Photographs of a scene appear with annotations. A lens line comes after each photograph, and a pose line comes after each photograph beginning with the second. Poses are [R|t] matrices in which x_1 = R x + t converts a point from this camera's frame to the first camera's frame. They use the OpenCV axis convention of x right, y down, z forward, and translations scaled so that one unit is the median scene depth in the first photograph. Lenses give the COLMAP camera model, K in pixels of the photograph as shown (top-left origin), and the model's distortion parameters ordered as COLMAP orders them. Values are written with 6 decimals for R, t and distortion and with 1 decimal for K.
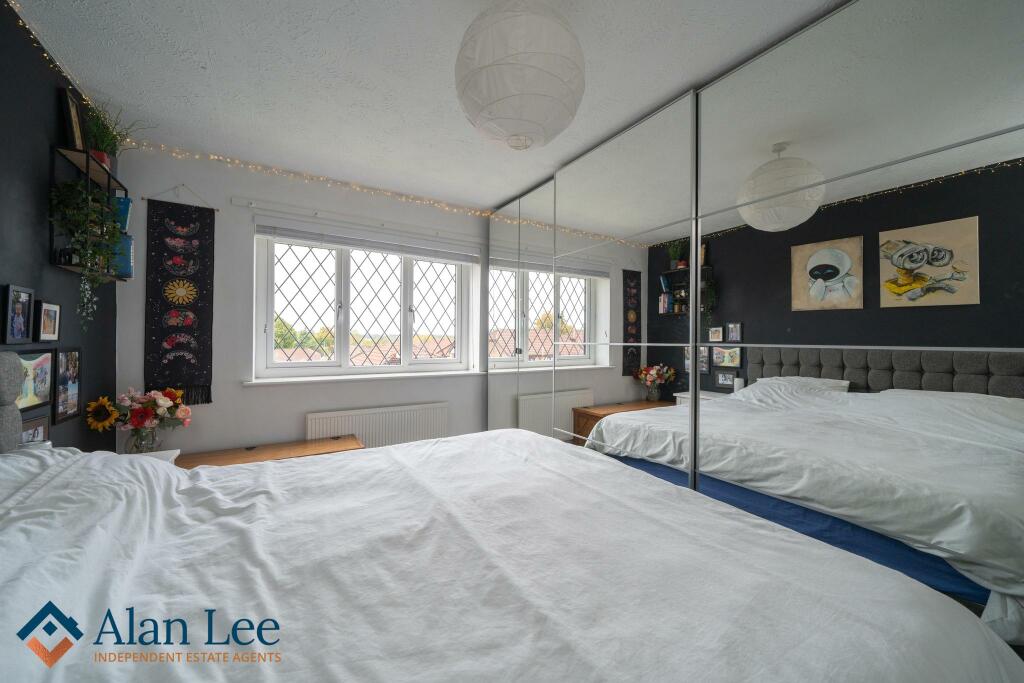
lens RADIAL K [[378.1, 0, 511.9], [0, 378.1, 341.3], [0, 0, 1]] dist [-0.004681, -0.000154]
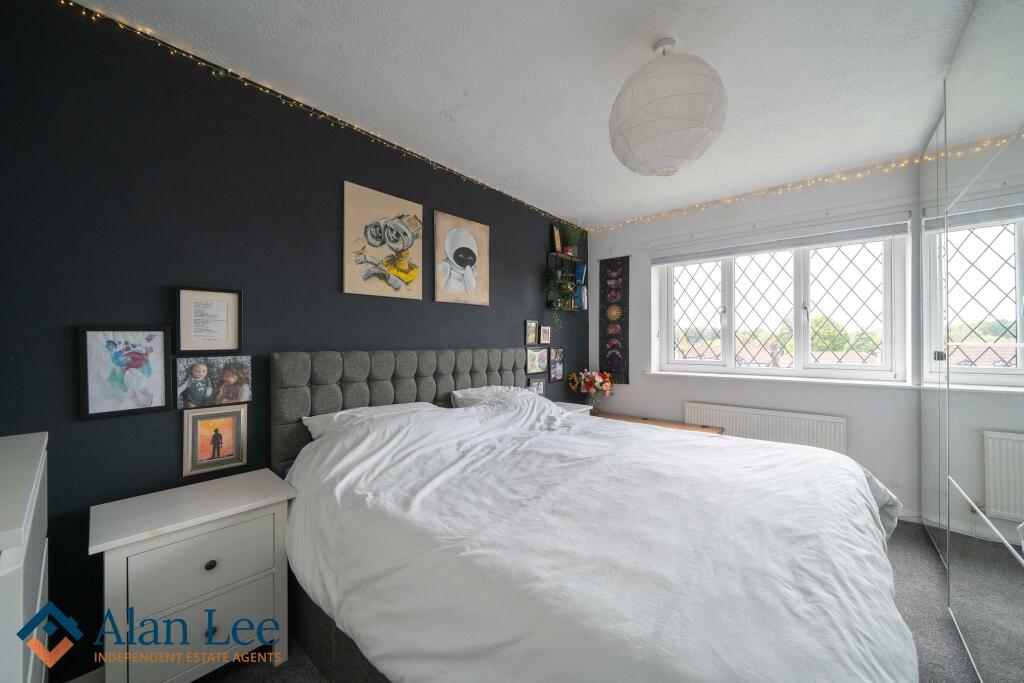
lens RADIAL K [[378.1, 0, 509.8], [0, 378.1, 341.5], [0, 0, 1]] dist [-0.004681, -0.000154]
pose [[0.292393, -0.009282, -0.956253, 0.590237], [0.005000, 0.999954, -0.008178, 0.002651], [0.956285, -0.002391, 0.292426, 0.116152]]
